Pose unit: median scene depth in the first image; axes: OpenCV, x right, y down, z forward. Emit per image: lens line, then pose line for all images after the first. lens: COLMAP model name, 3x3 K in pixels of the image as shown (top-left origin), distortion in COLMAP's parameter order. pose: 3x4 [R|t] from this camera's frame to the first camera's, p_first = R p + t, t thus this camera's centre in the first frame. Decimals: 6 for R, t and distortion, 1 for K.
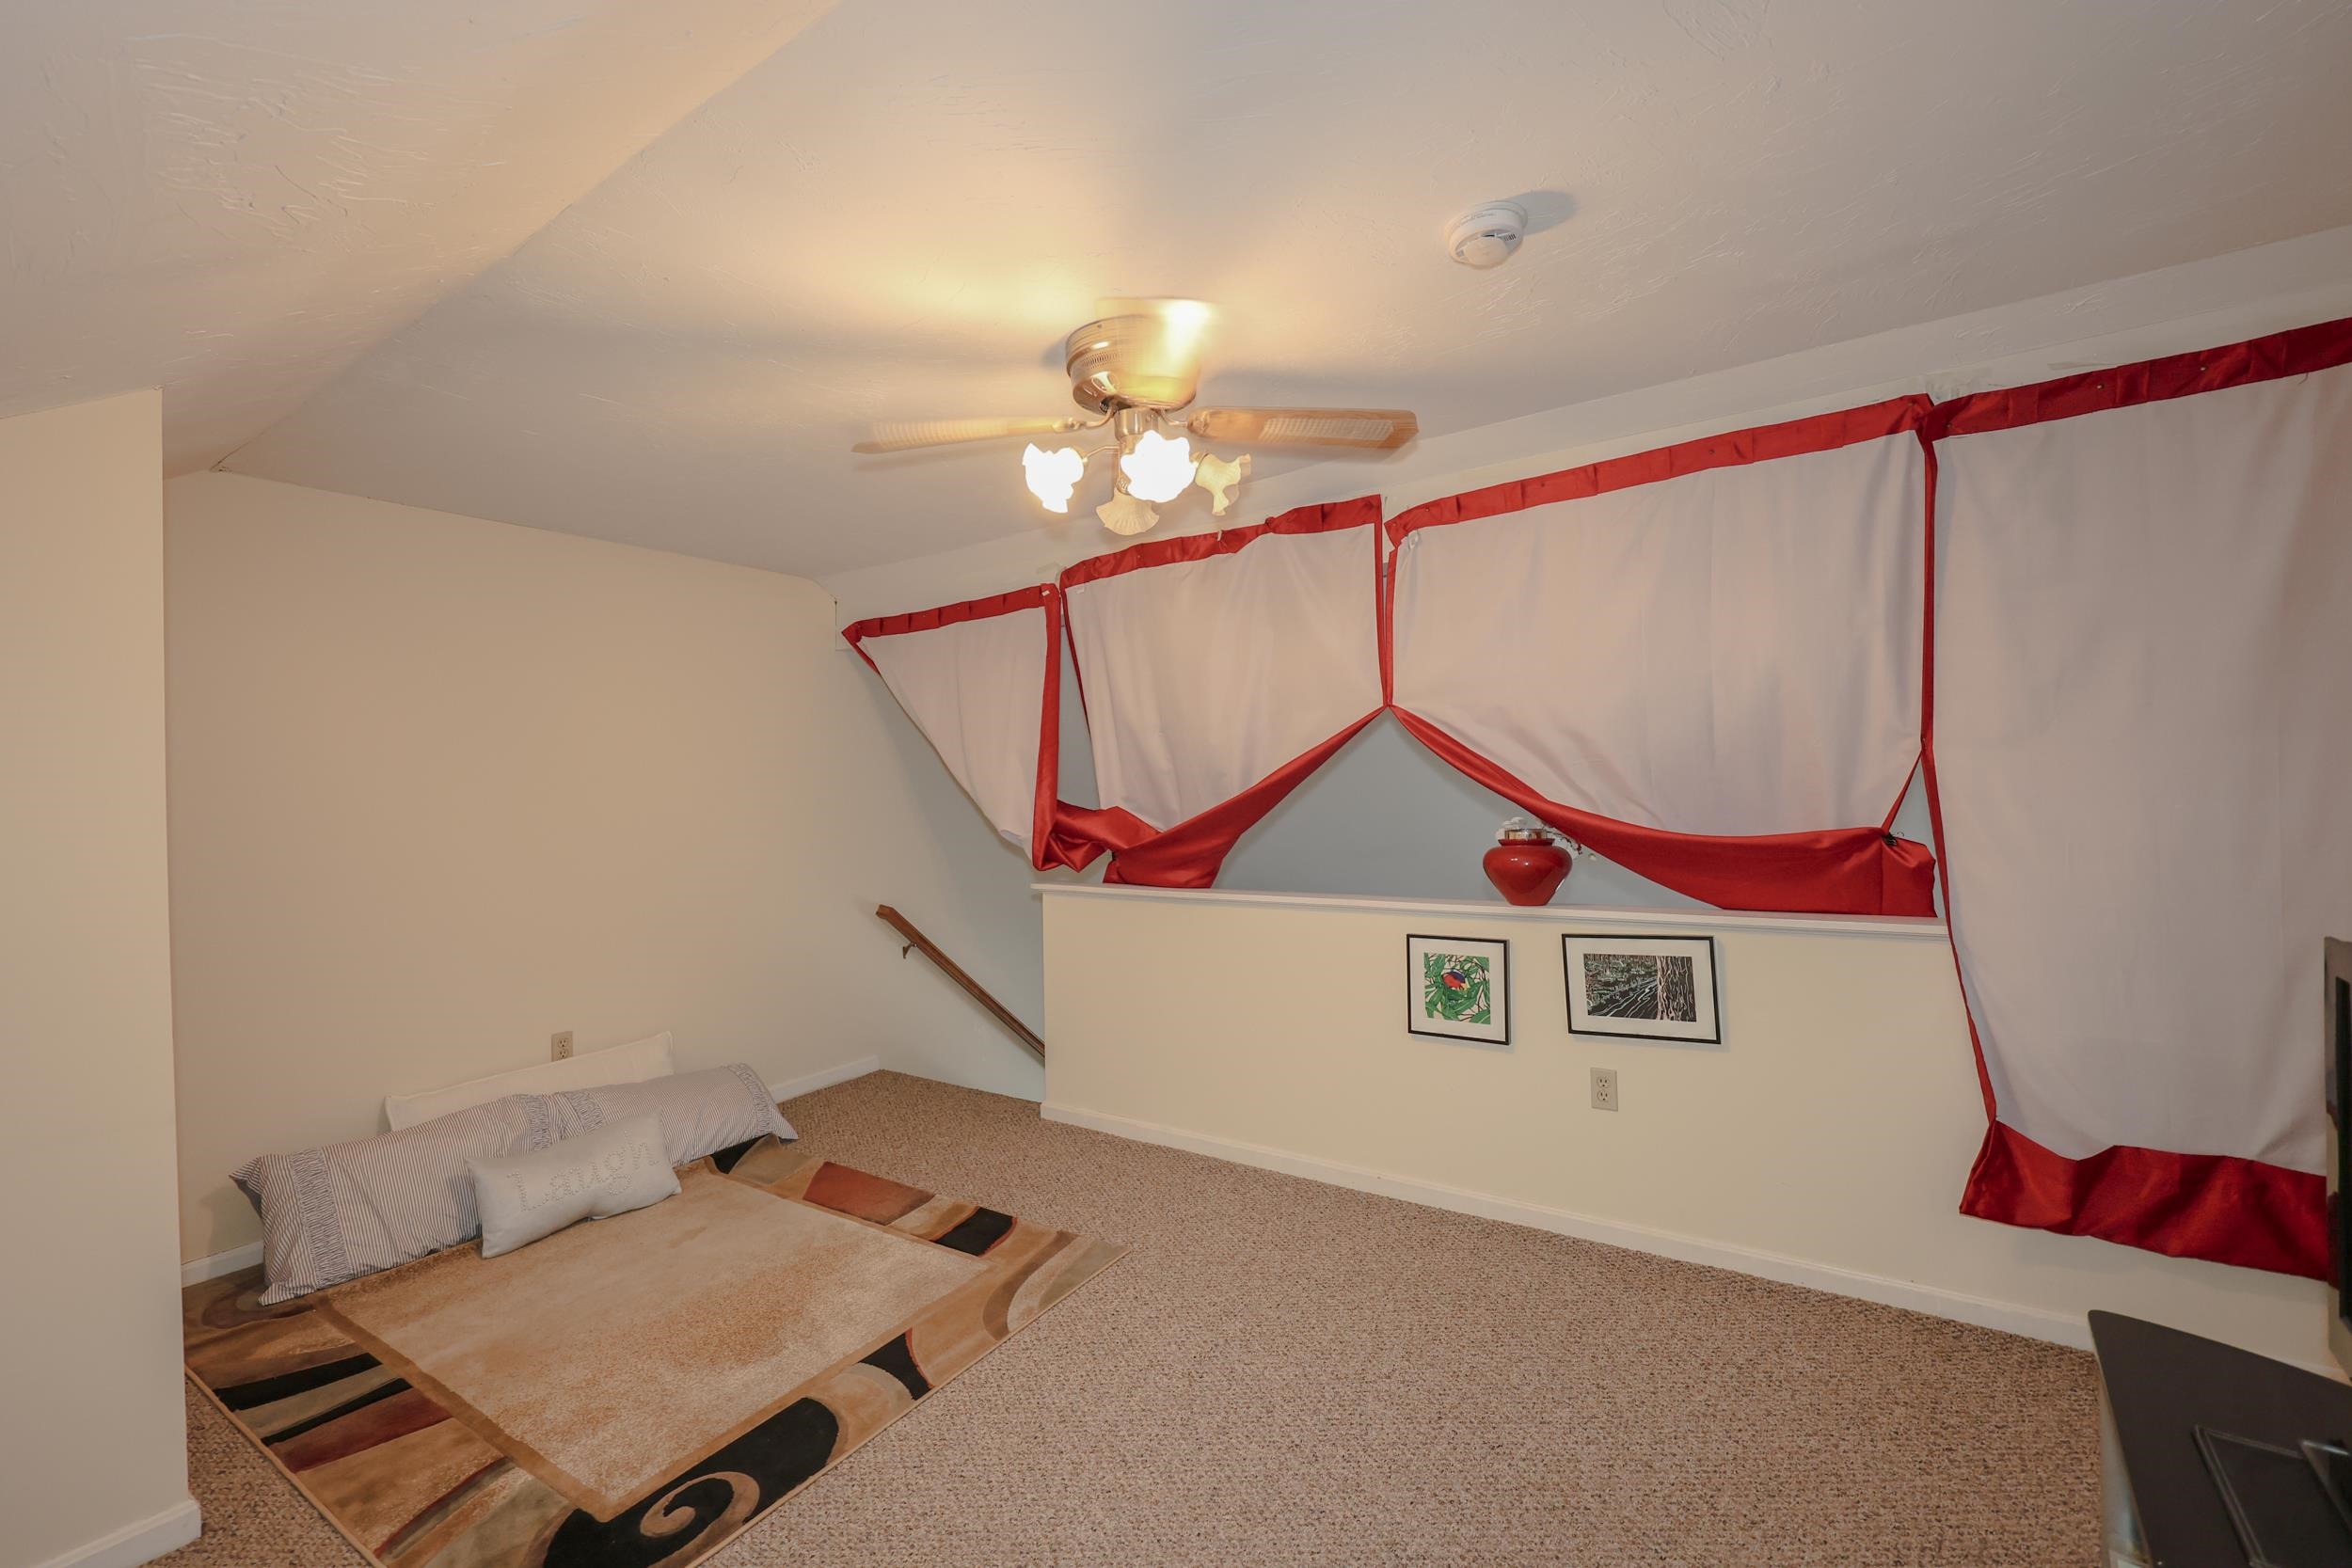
lens RADIAL K [[1003.2, 0, 1172.6], [0, 1003.2, 773.5], [0, 0, 1]] dist [-0.000507, 0.001304]
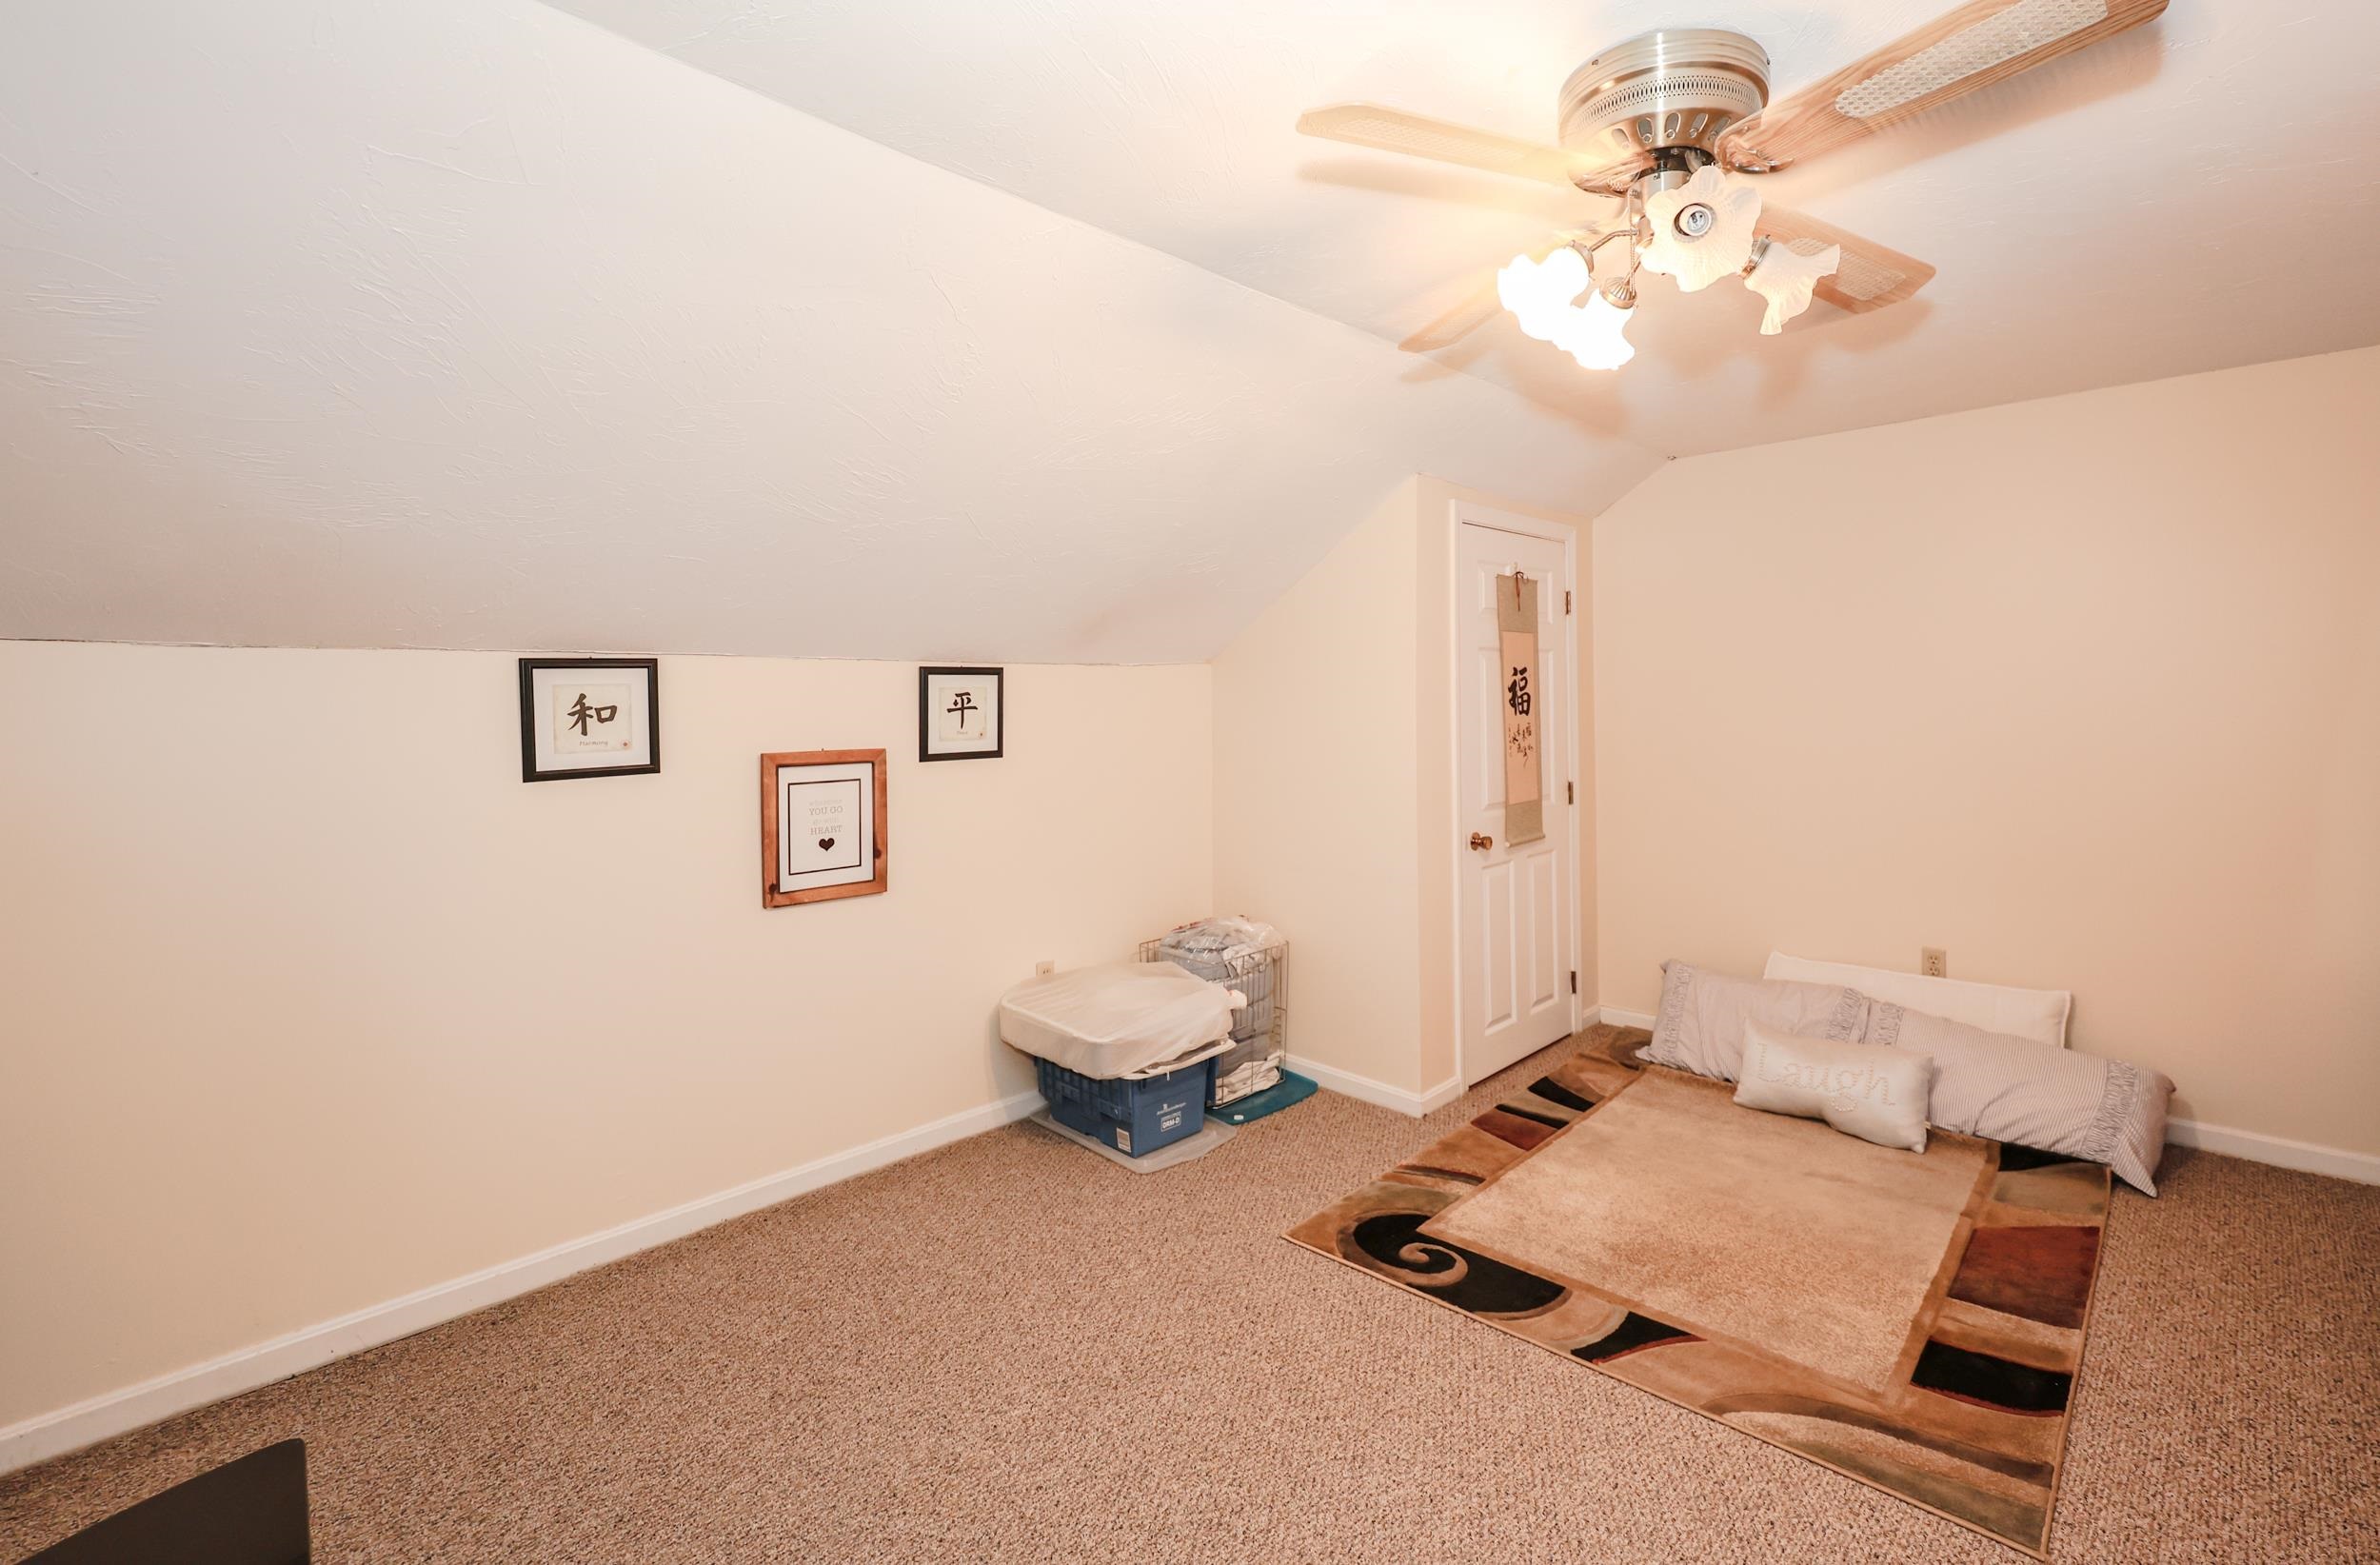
lens RADIAL K [[1003.7, 0, 1202.8], [0, 1003.7, 725.5], [0, 0, 1]] dist [-0.001414, -0.000117]
pose [[-0.164982, 0.061786, -0.984359, 0.580846], [0.030427, 0.997880, 0.057535, -0.035023], [0.985827, -0.020459, -0.166512, 0.671562]]
